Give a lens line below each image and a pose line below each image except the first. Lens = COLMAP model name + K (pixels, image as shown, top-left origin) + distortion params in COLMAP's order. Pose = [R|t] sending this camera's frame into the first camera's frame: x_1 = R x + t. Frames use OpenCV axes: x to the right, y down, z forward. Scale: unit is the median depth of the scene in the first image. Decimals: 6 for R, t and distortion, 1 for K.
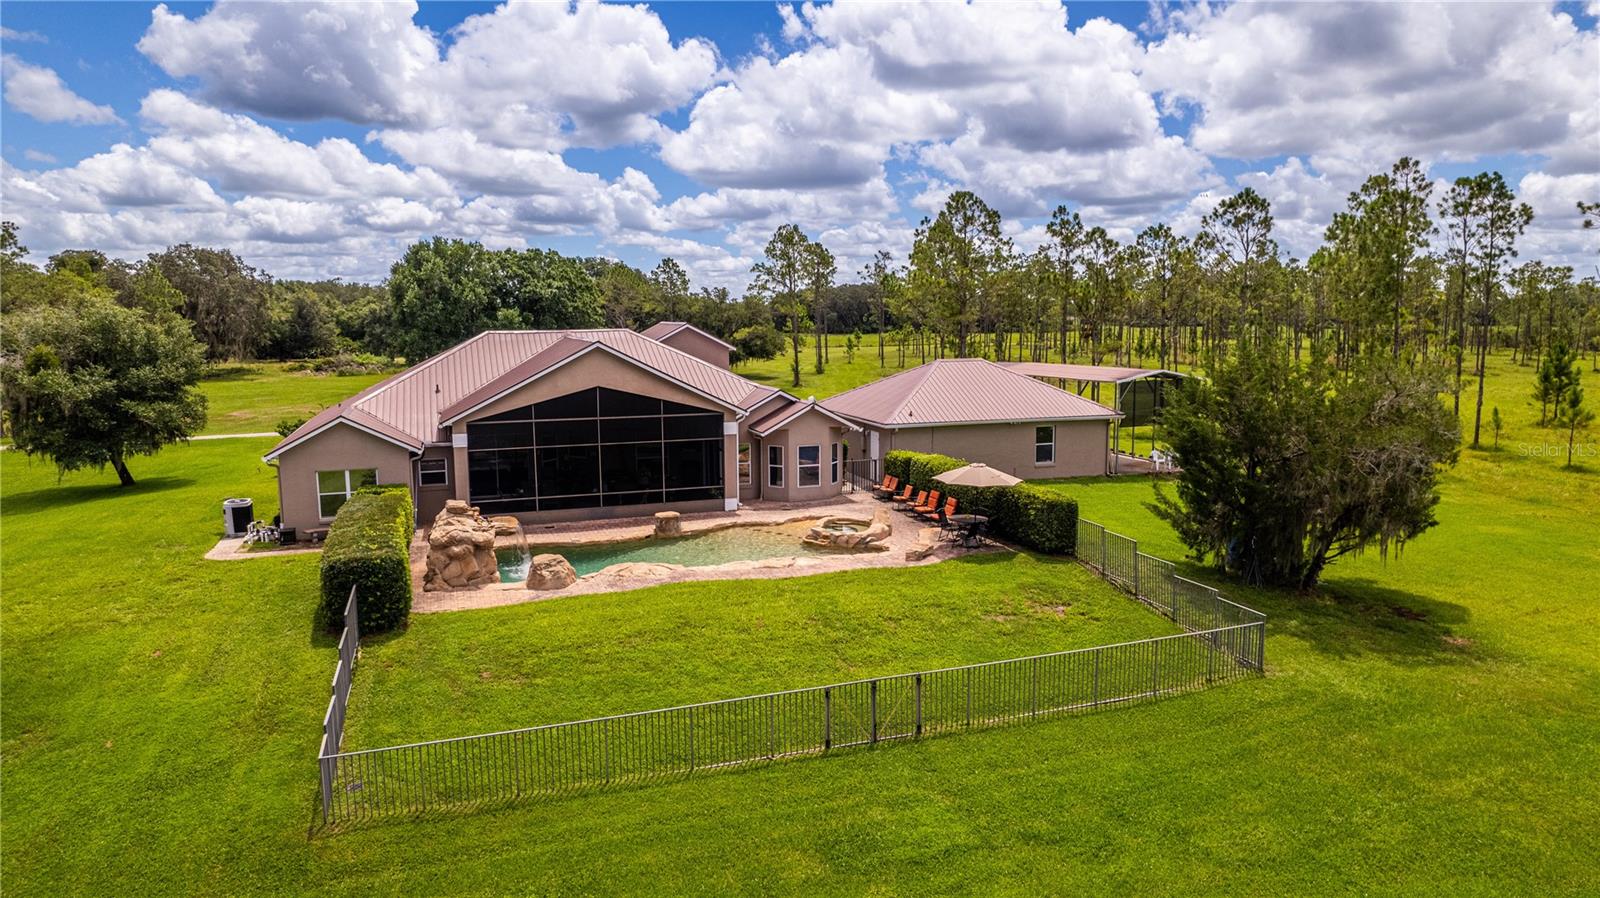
lens RADIAL K [[1025.2, 0, 811.7], [0, 1025.2, 467.7], [0, 0, 1]] dist [-0.066674, 0.057371]
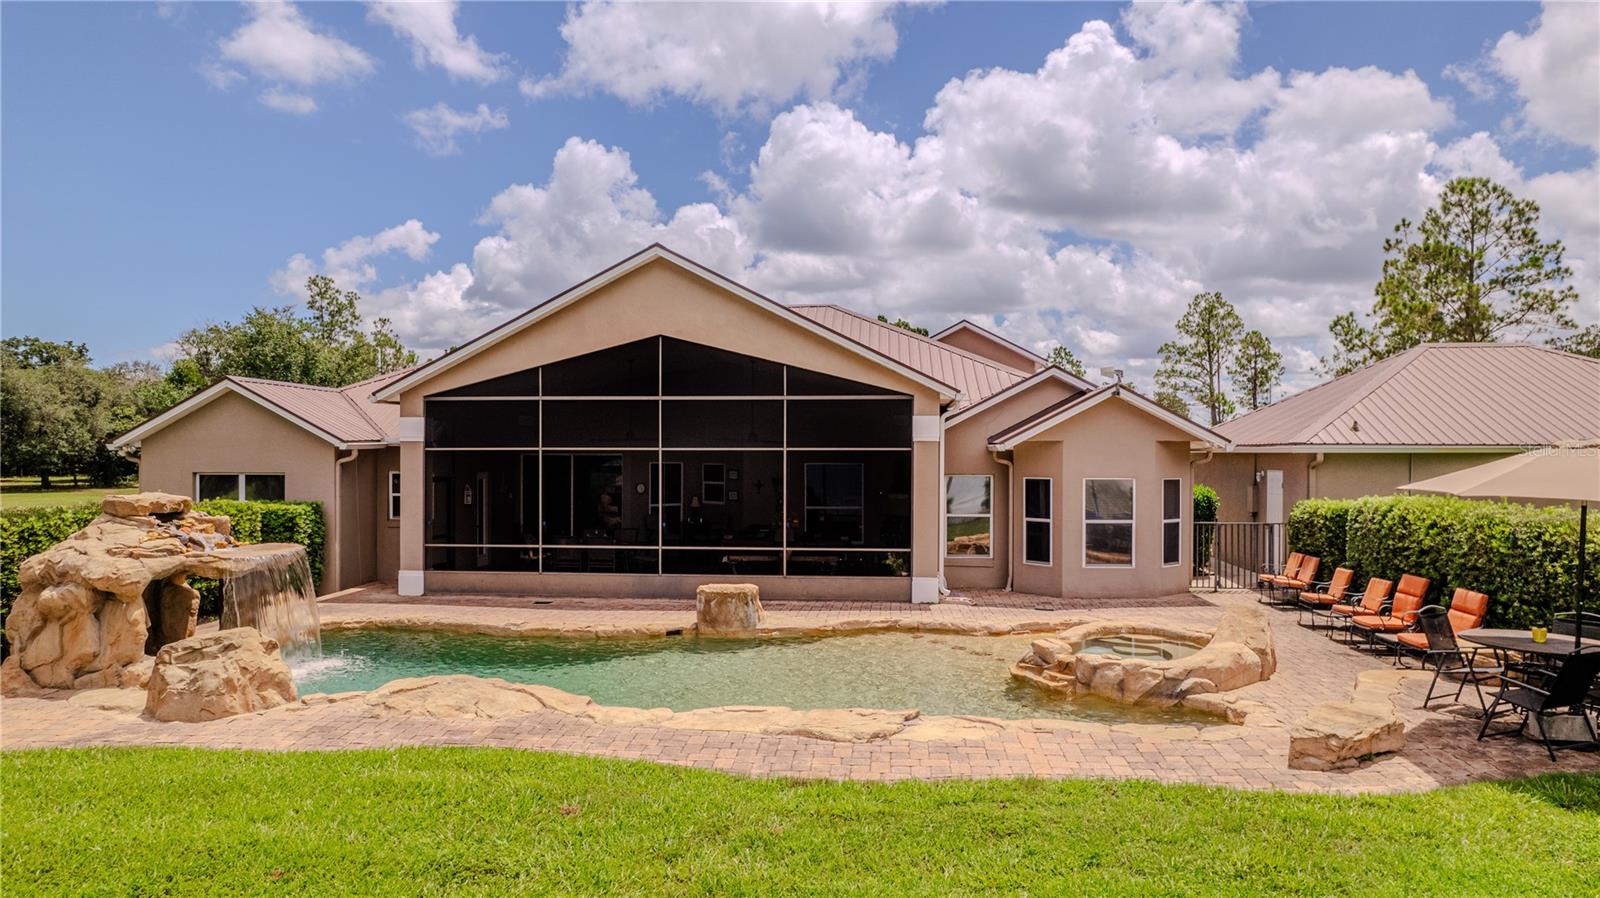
lens RADIAL K [[1025.2, 0, 797.6], [0, 1025.2, 451.1], [0, 0, 1]] dist [-0.066674, 0.057371]
pose [[0.905690, 0.003128, -0.423929, 0.072392], [-0.068699, 0.987839, -0.139482, 0.044707], [0.418337, 0.155451, 0.894891, 0.571368]]
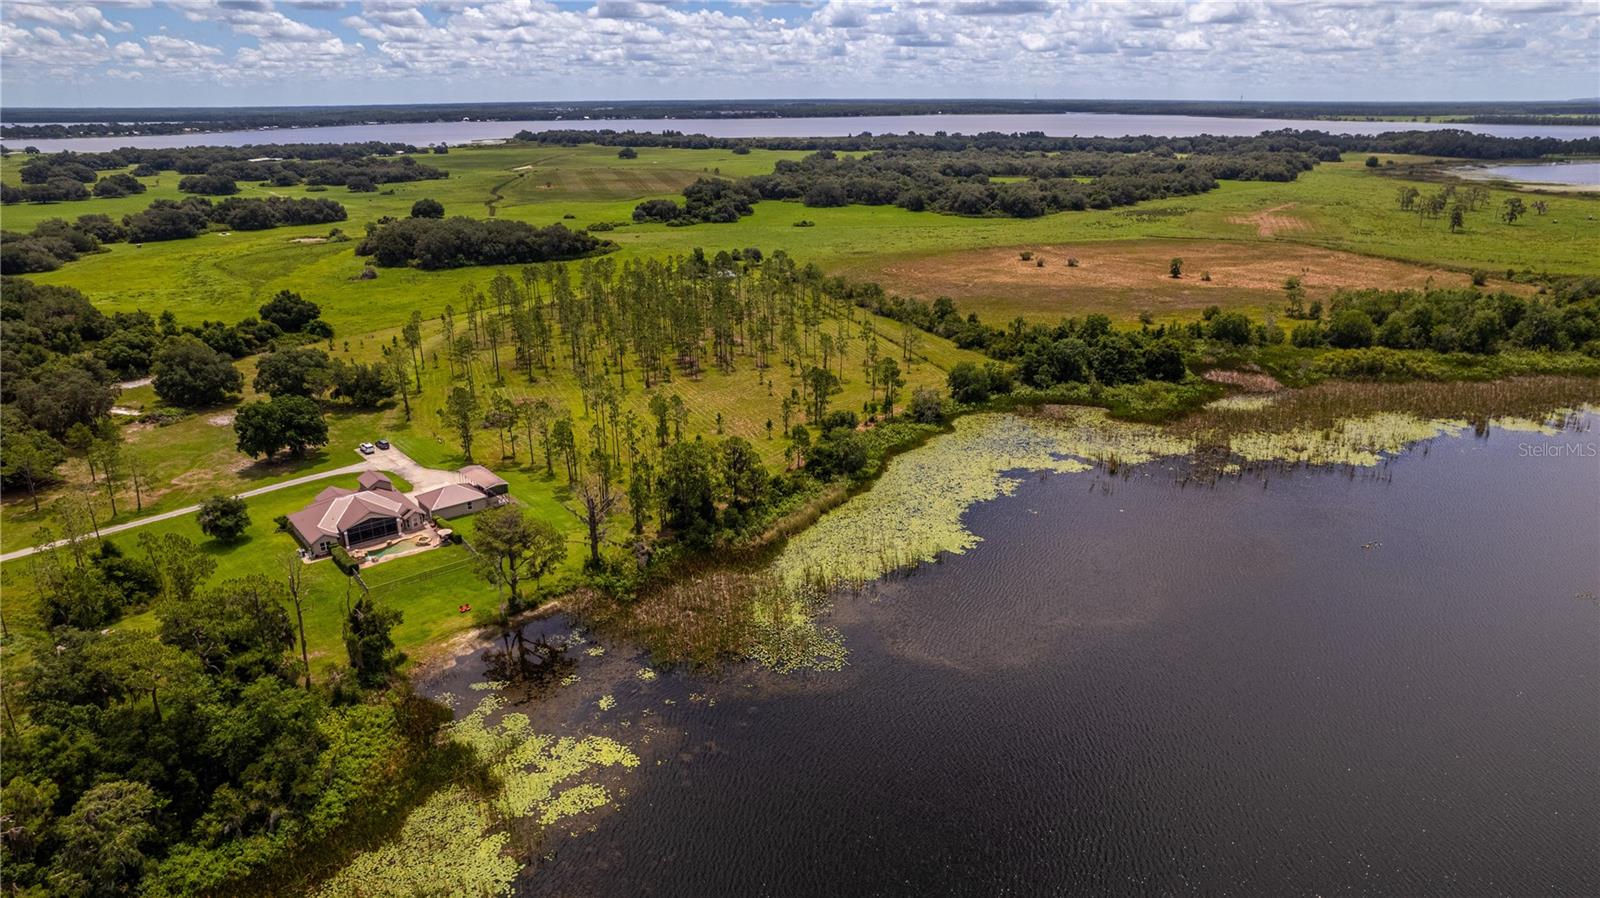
lens RADIAL K [[1025.2, 0, 802.2], [0, 1025.2, 500.8], [0, 0, 1]] dist [-0.066674, 0.057371]
pose [[0.938673, -0.137008, 0.316422, 0.233304], [0.057366, 0.966932, 0.248497, -1.325342], [-0.340004, -0.215106, 0.915493, -4.475491]]
